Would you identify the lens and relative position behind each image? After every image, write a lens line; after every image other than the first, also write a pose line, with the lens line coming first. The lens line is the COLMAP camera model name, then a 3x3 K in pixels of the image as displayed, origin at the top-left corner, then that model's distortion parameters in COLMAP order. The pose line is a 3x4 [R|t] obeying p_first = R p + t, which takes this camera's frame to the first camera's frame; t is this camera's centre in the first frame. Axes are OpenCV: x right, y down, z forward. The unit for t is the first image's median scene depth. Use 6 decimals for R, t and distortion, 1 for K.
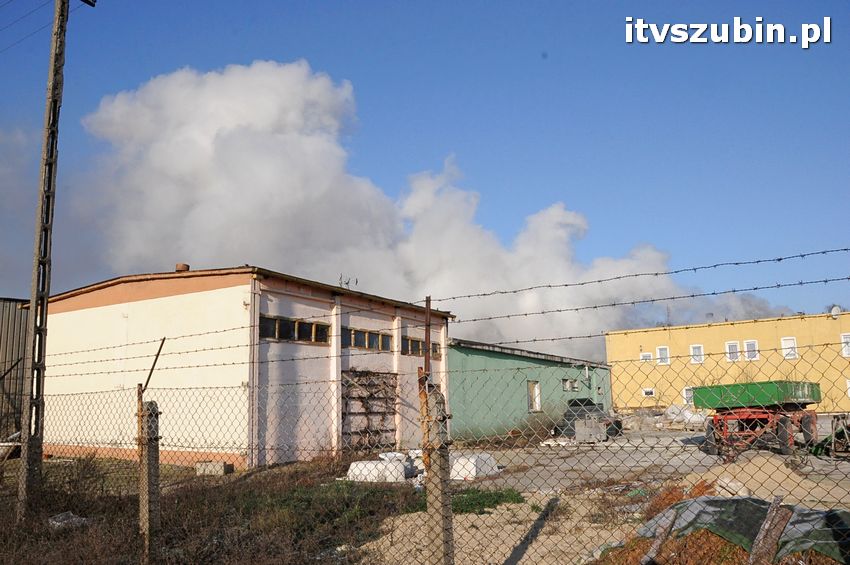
lens RADIAL K [[774.9, 0, 424.9], [0, 774.9, 279.0], [0, 0, 1]] dist [-0.121007, 0.046090]
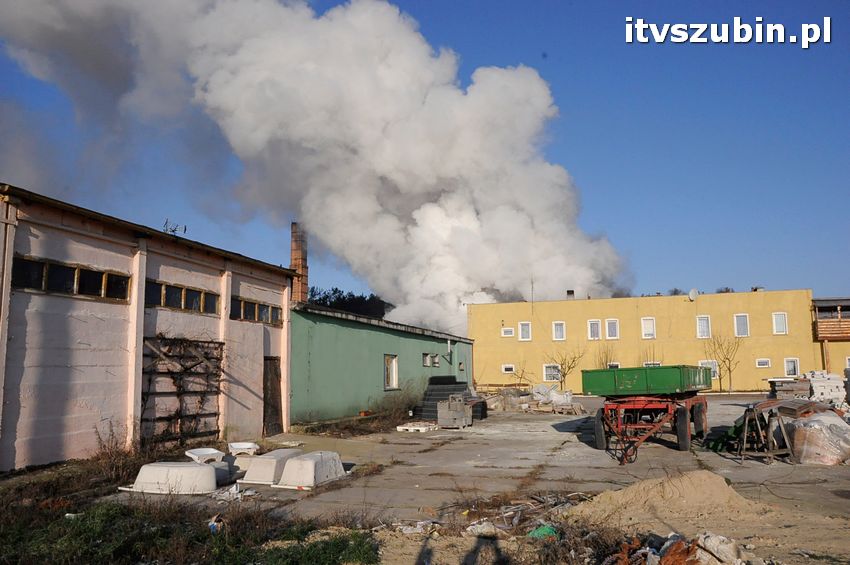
lens RADIAL K [[774.9, 0, 425.2], [0, 774.9, 289.1], [0, 0, 1]] dist [-0.121007, 0.046090]
pose [[0.982454, 0.038311, 0.182530, 0.022134], [-0.047636, 0.997760, 0.046977, 0.021226], [-0.180321, -0.054847, 0.982077, 0.199790]]
